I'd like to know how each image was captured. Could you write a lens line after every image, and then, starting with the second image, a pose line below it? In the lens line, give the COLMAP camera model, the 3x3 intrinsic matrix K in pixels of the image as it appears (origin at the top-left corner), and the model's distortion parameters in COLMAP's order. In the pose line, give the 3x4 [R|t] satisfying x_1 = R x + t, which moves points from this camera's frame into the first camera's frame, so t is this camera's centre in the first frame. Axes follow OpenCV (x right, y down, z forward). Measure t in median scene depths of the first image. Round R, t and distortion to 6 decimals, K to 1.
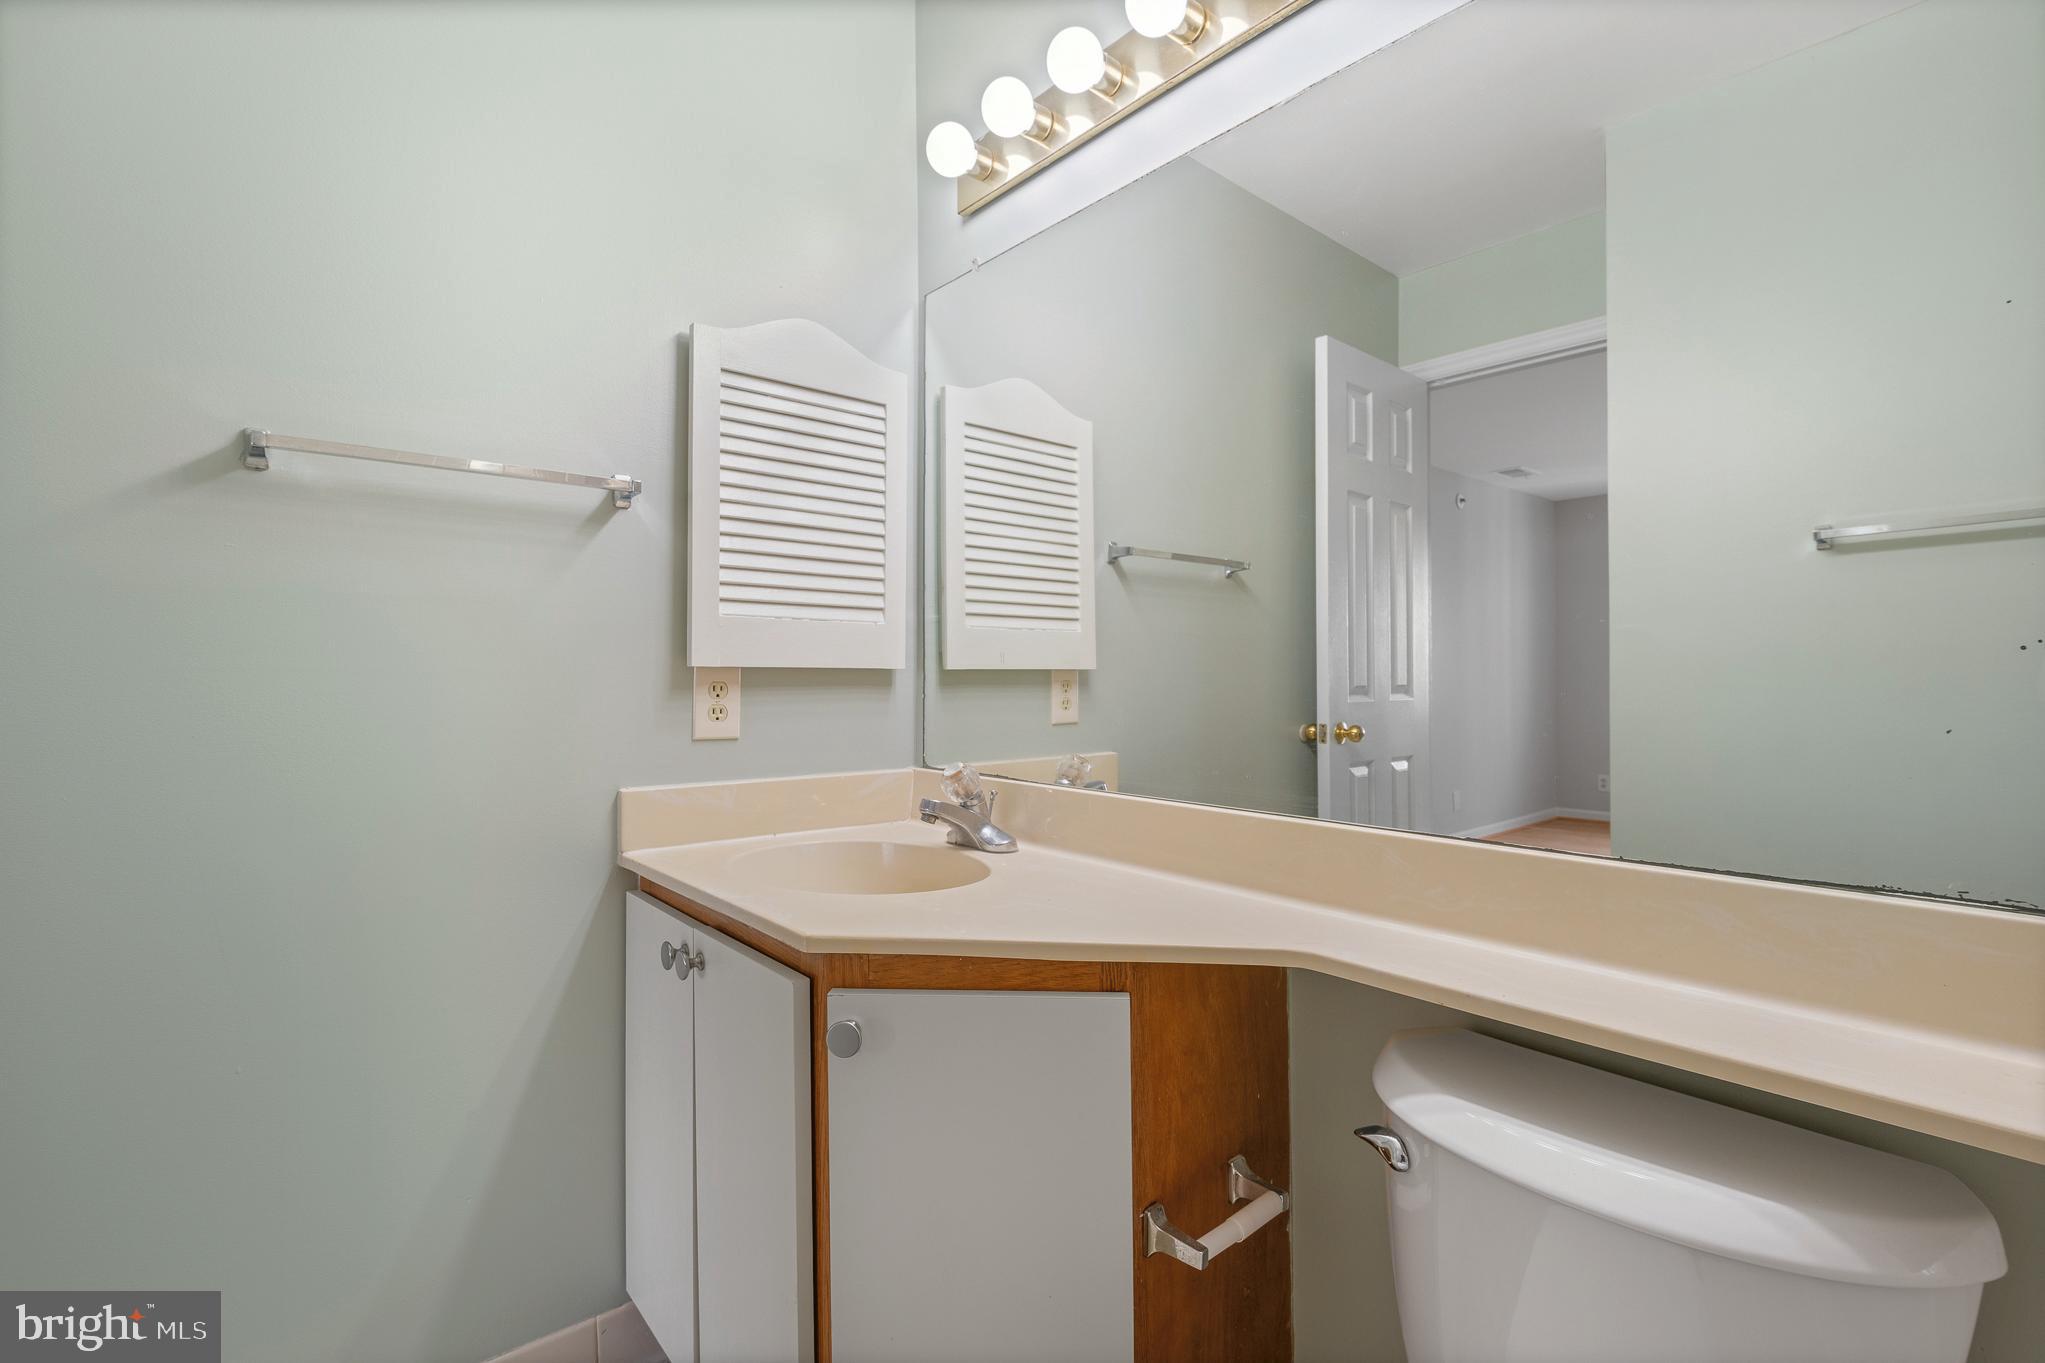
lens RADIAL K [[946.6, 0, 1015.2], [0, 946.6, 684.6], [0, 0, 1]] dist [-0.007300, -0.000906]
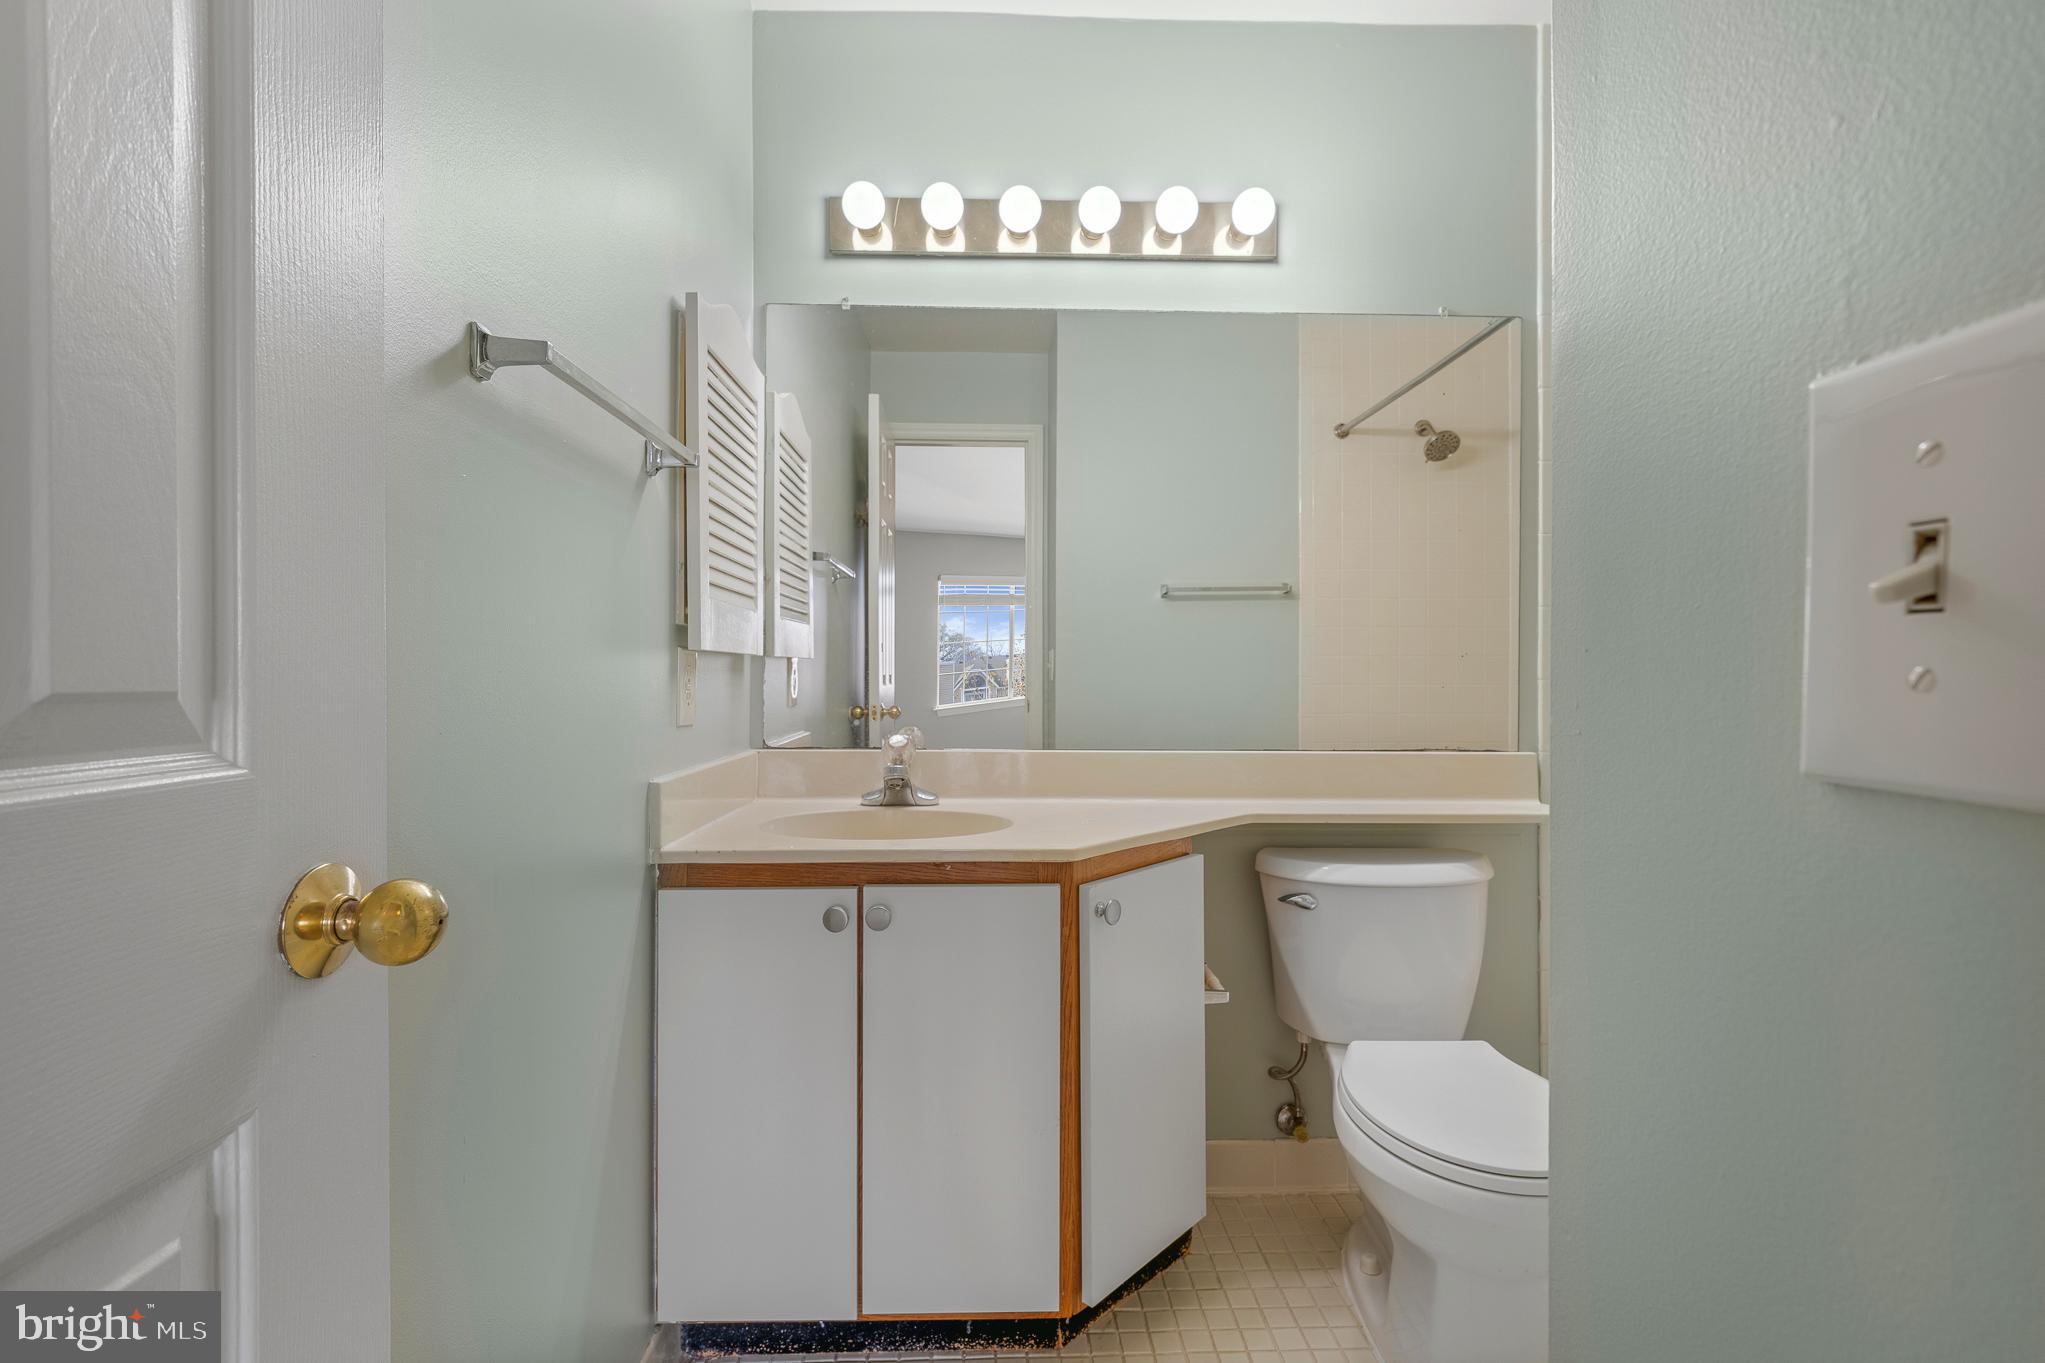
lens RADIAL K [[946.6, 0, 1015.2], [0, 946.6, 684.6], [0, 0, 1]] dist [-0.007300, -0.000906]
pose [[0.616678, -0.004452, 0.787203, -0.933496], [-0.000095, 0.999984, 0.005730, 0.013028], [-0.787215, -0.003608, 0.616668, 0.150850]]
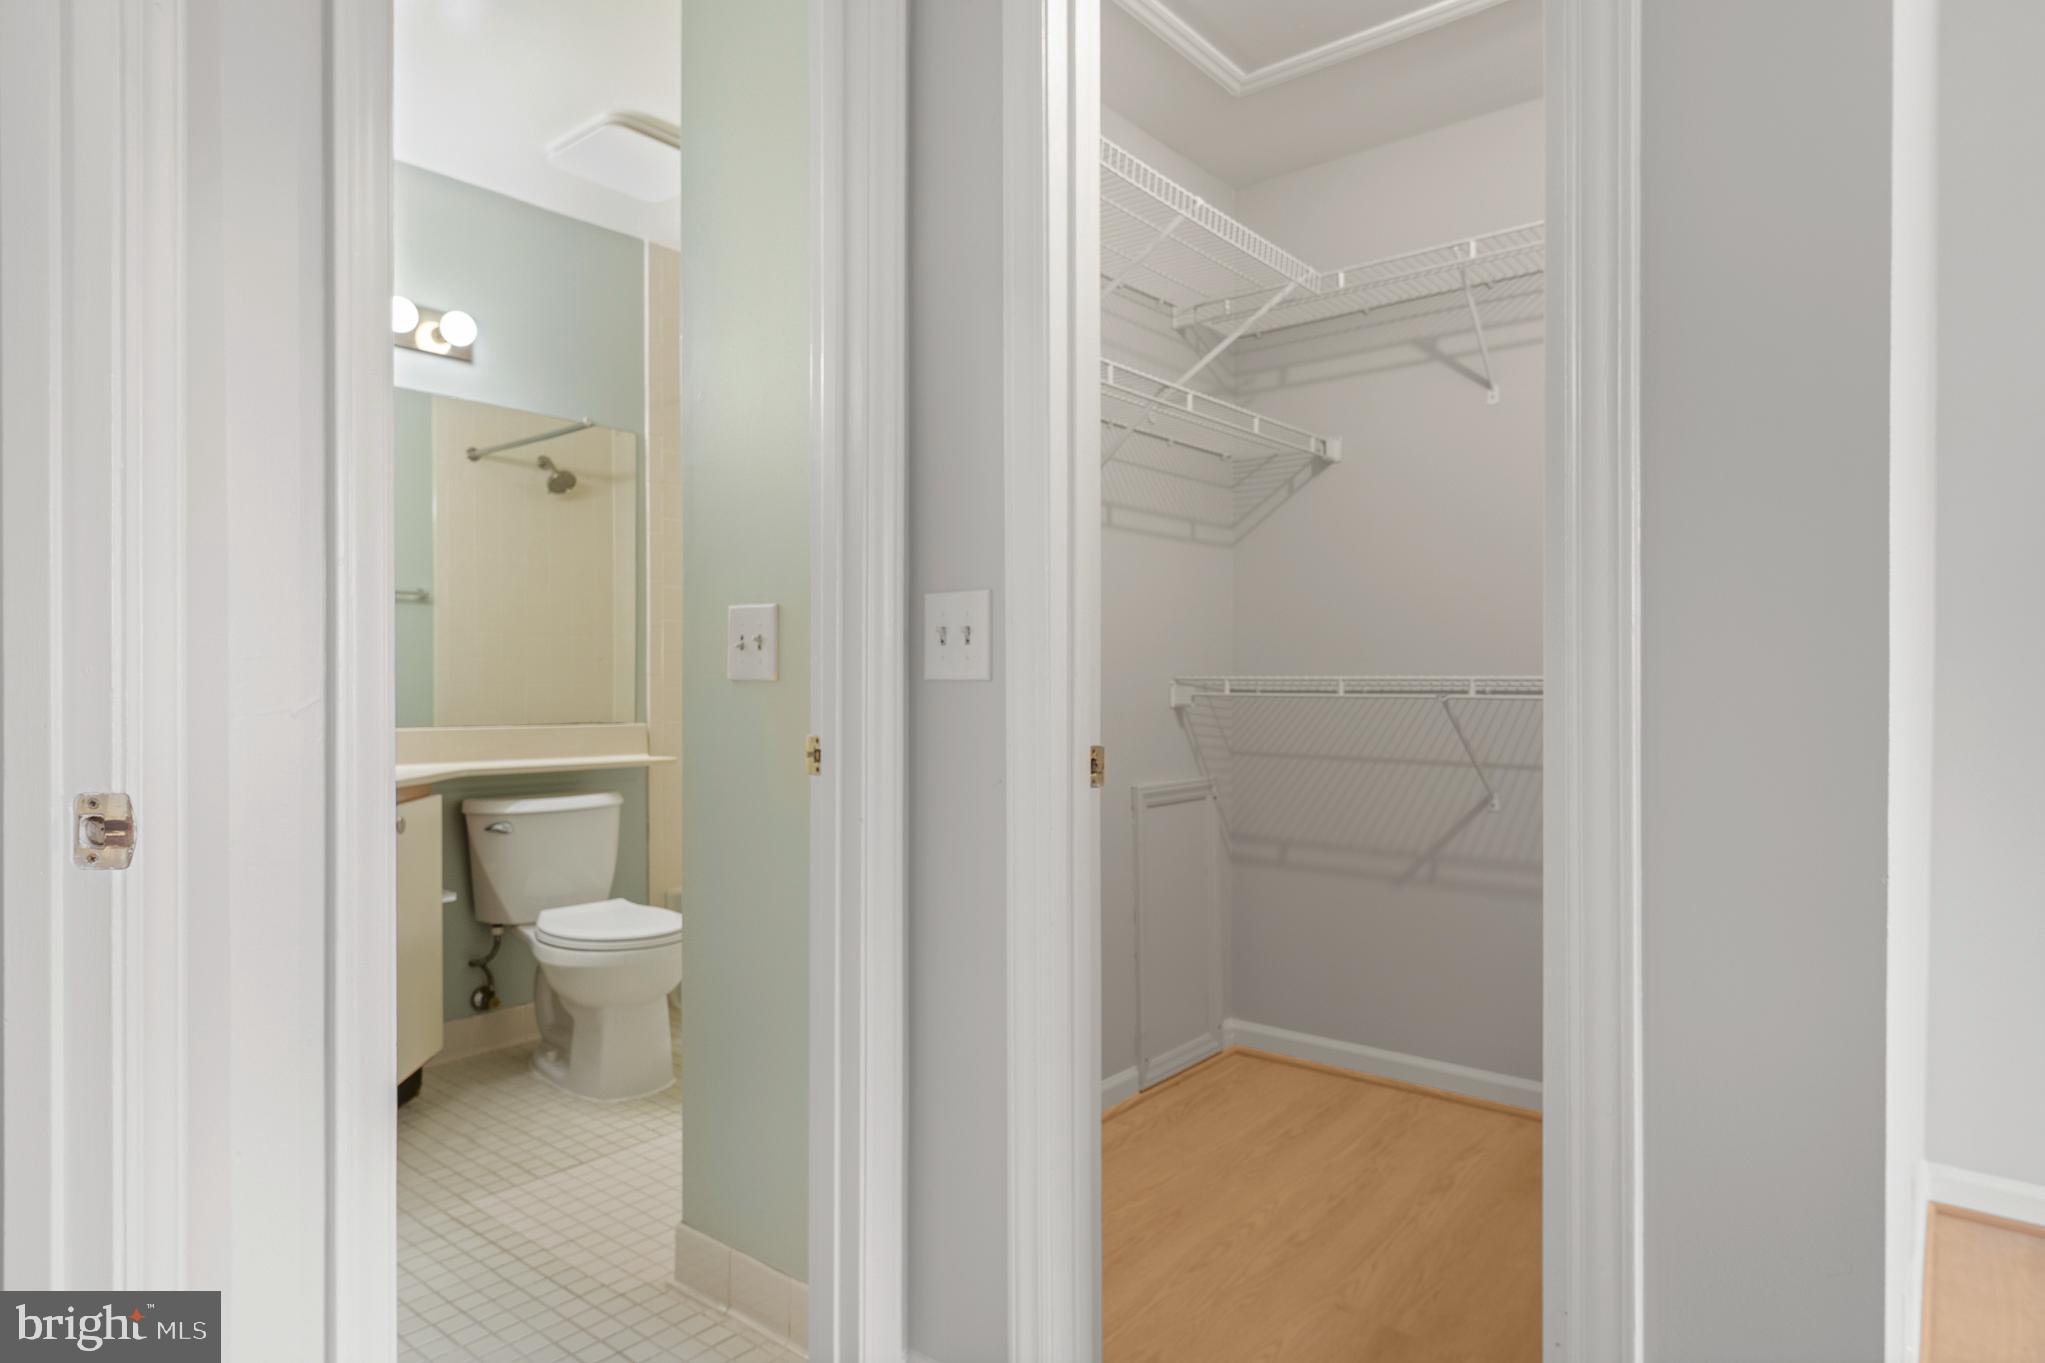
lens RADIAL K [[1162.9, 0, 1022.5], [0, 1162.9, 681.5], [0, 0, 1]] dist [0.002982, 0.000111]
pose [[-0.179244, 0.002958, 0.983800, -2.003095], [0.002026, 0.999994, -0.002637, 0.032657], [-0.983803, 0.001521, -0.179249, 0.048691]]
